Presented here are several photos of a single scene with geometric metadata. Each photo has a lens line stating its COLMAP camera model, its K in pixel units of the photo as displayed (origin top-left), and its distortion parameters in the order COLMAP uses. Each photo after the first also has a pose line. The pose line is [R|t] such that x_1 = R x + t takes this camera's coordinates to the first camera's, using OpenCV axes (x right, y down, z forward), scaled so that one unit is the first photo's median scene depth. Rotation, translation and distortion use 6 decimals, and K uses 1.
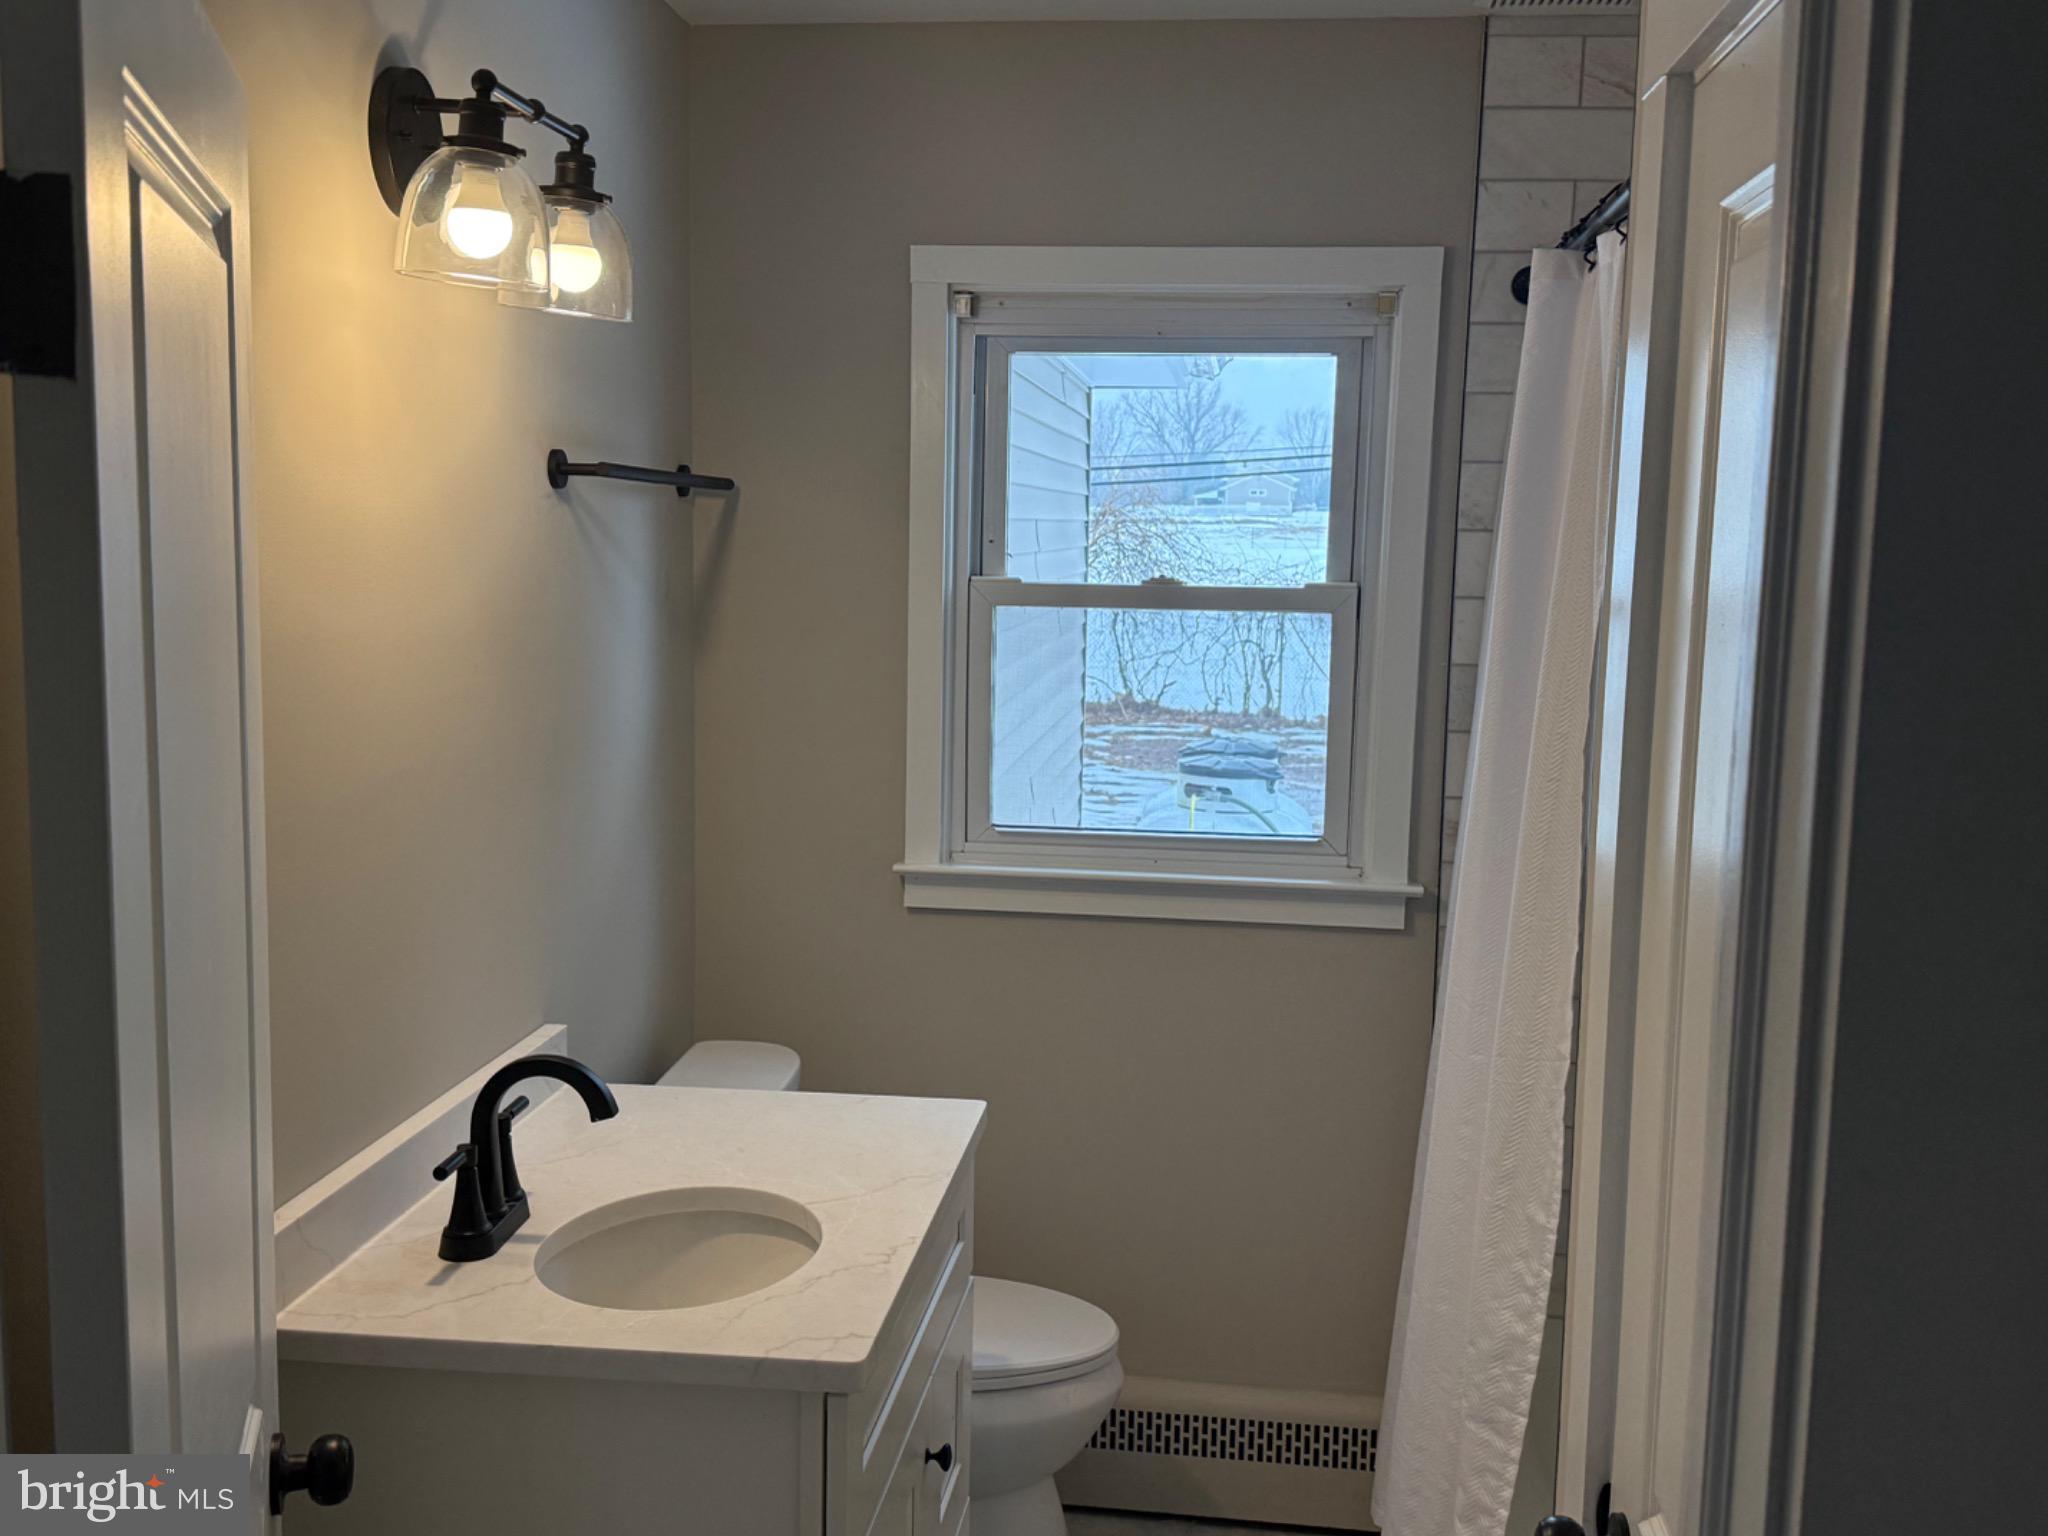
lens RADIAL K [[2021.7, 0, 1015.3], [0, 2021.7, 776.3], [0, 0, 1]] dist [0.178458, -0.385925]
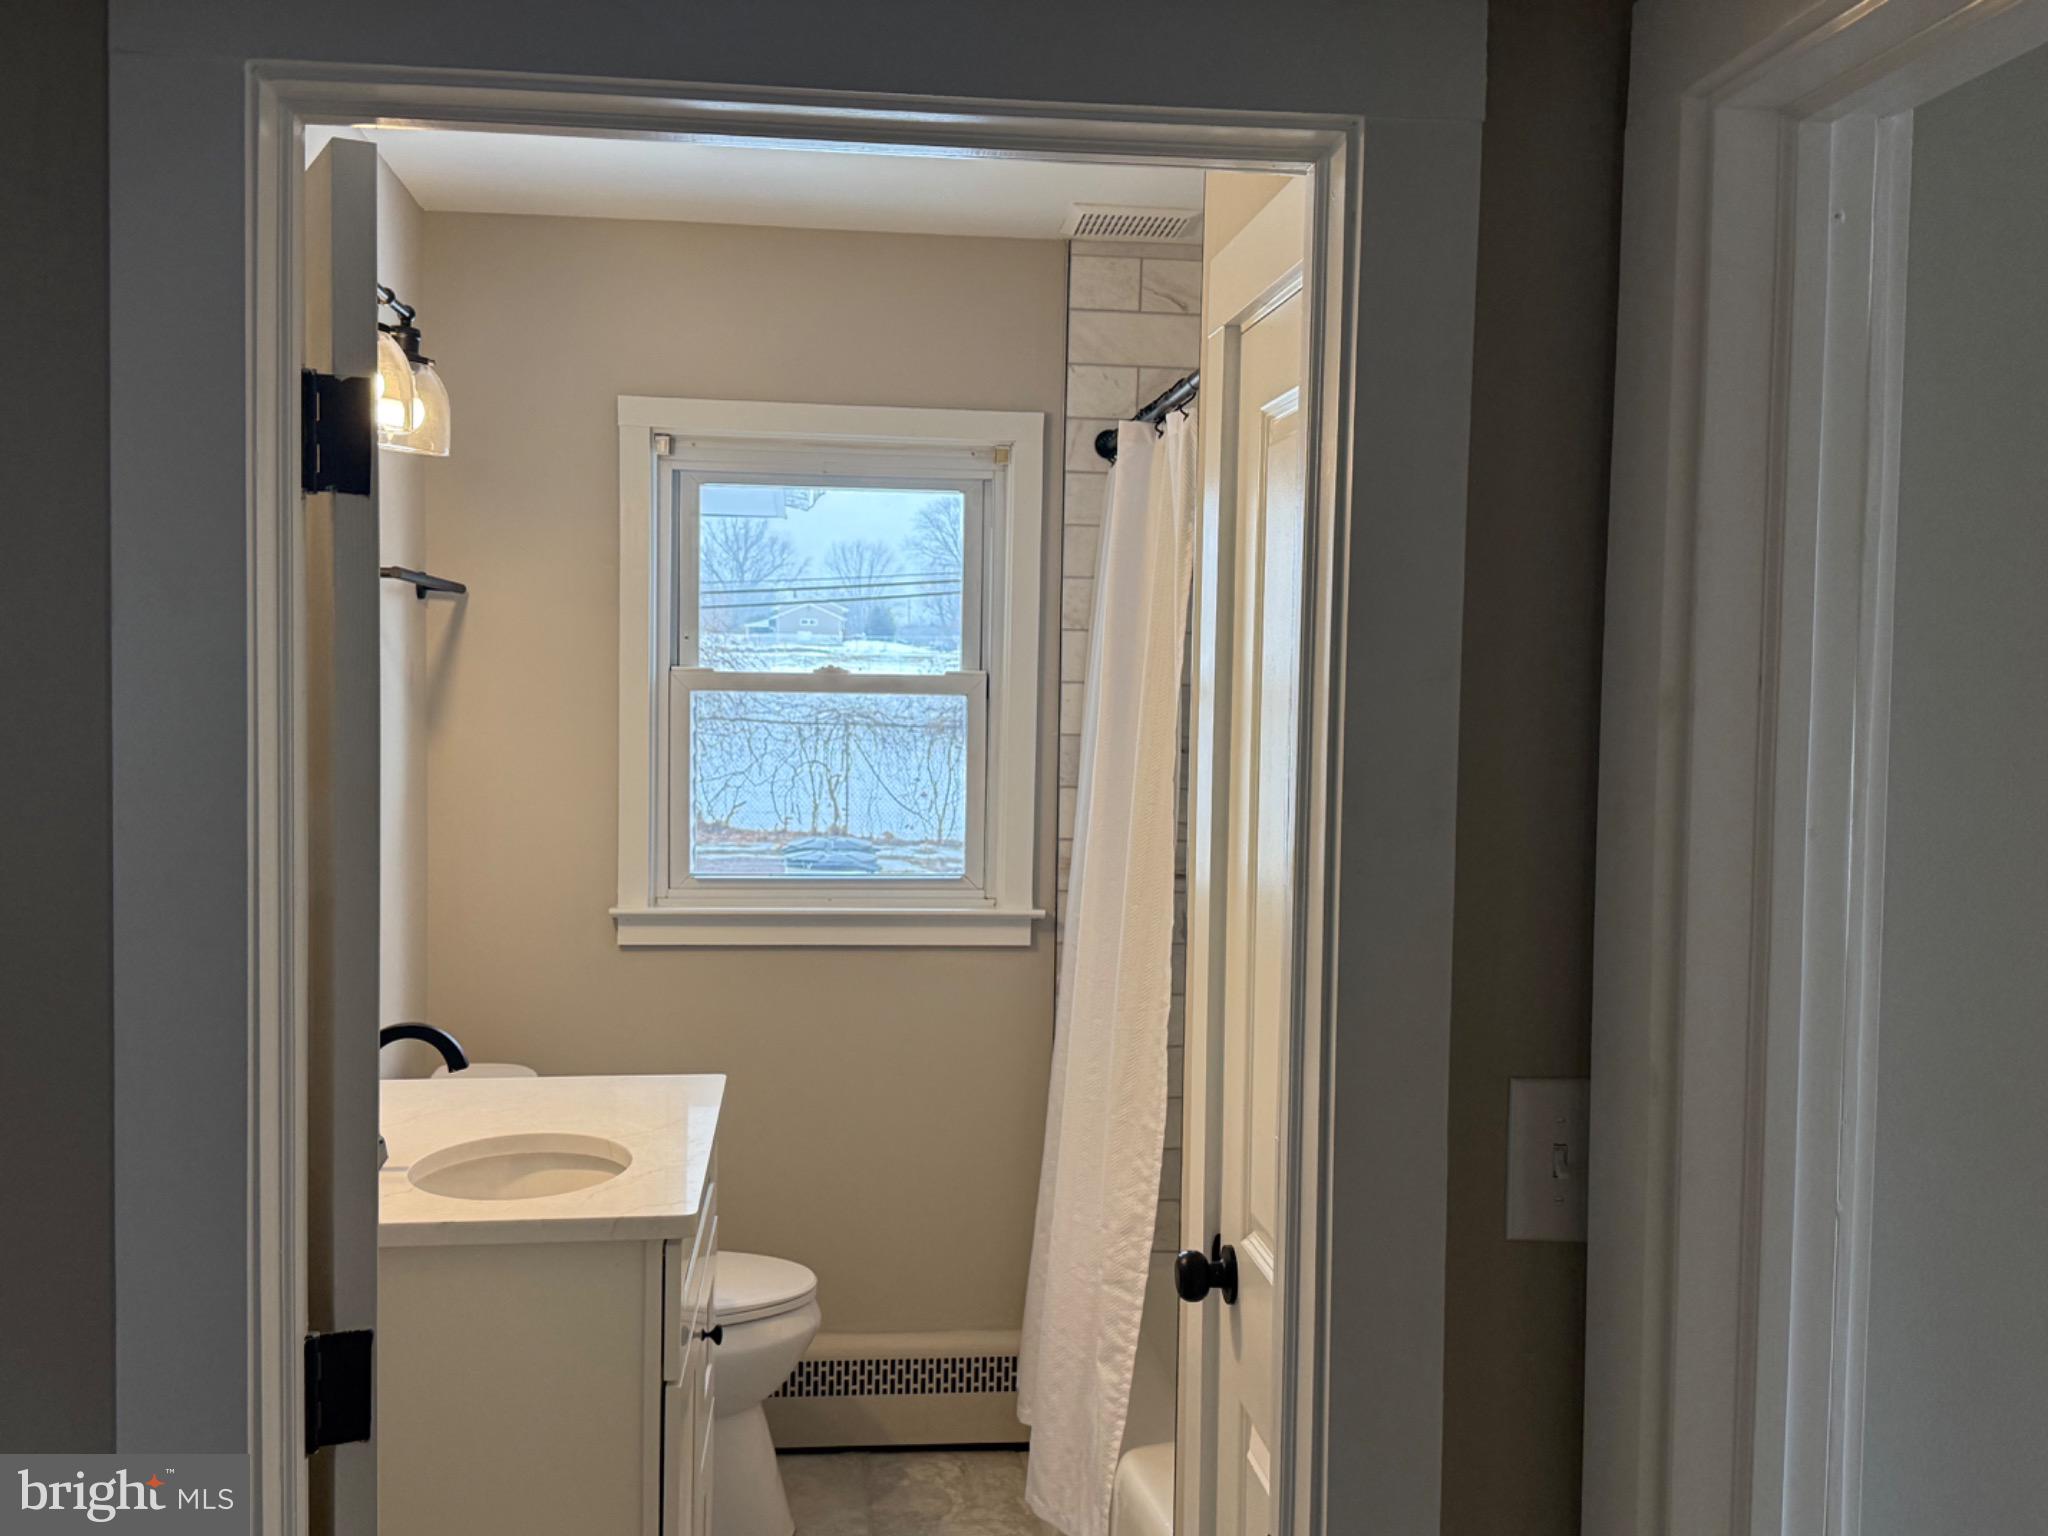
lens RADIAL K [[2311.3, 0, 1025.3], [0, 2311.3, 798.4], [0, 0, 1]] dist [0.205119, -0.617451]
pose [[0.970484, -0.014676, 0.240717, -0.153675], [0.031566, 0.997289, -0.066463, 0.079272], [-0.239089, 0.072100, 0.968317, -0.386252]]
